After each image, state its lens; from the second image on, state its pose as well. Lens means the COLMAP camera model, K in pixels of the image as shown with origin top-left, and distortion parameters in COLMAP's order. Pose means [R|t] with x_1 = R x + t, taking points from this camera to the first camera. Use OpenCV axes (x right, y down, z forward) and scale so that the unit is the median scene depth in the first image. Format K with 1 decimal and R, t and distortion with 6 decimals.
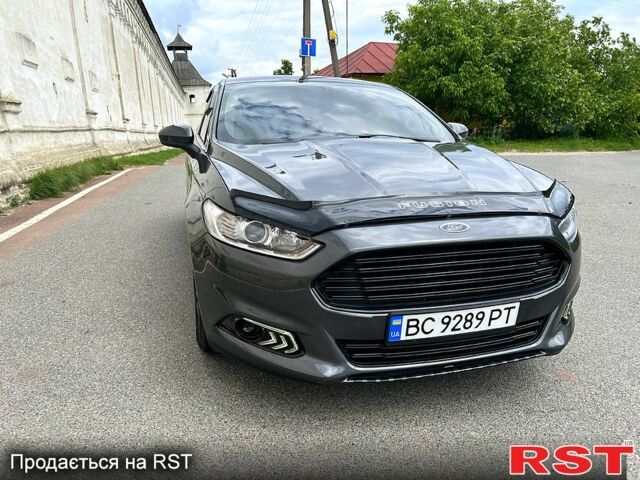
lens RADIAL K [[486.3, 0, 322.0], [0, 486.3, 244.8], [0, 0, 1]] dist [0.040991, -0.041247]
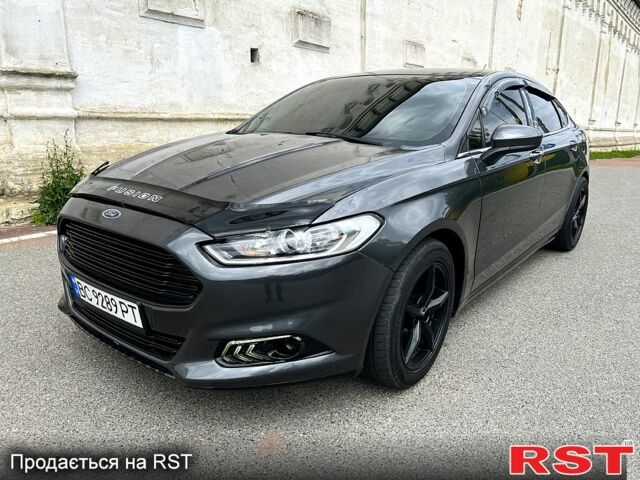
lens RADIAL K [[486.3, 0, 325.9], [0, 486.3, 239.9], [0, 0, 1]] dist [0.040991, -0.041247]
pose [[0.599172, 0.220804, -0.769571, 1.352770], [-0.220132, 0.969605, 0.106807, -0.193957], [0.769763, 0.105411, 0.629566, 0.664665]]
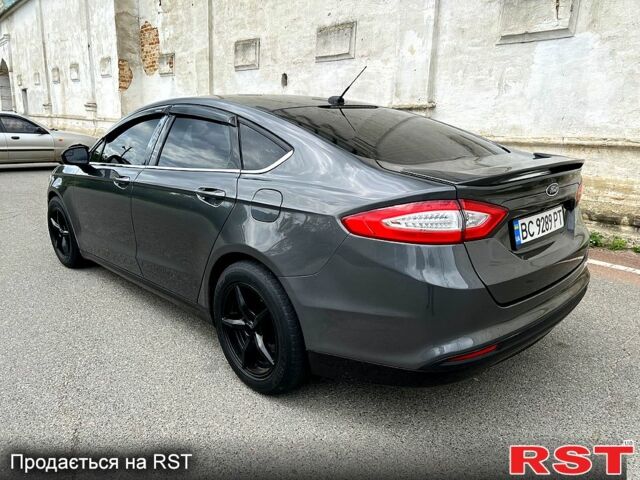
lens RADIAL K [[486.3, 0, 322.2], [0, 486.3, 238.0], [0, 0, 1]] dist [0.040991, -0.041247]
pose [[-0.874596, 0.106929, -0.472915, 0.614866], [-0.125394, 0.892310, 0.433658, -1.105849], [0.468357, 0.438576, -0.767002, 4.100155]]
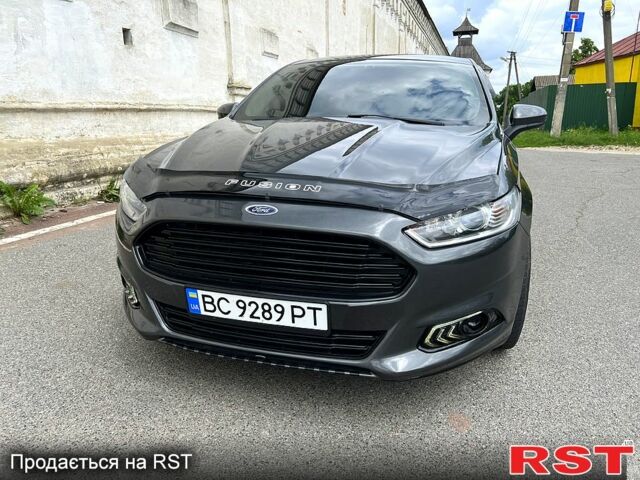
lens RADIAL K [[486.3, 0, 323.7], [0, 486.3, 242.3], [0, 0, 1]] dist [0.040991, -0.041247]
pose [[0.855150, 0.151689, -0.495691, 0.817016], [-0.140930, 0.988243, 0.059288, -0.043669], [0.498857, 0.019158, 0.866473, 0.242738]]
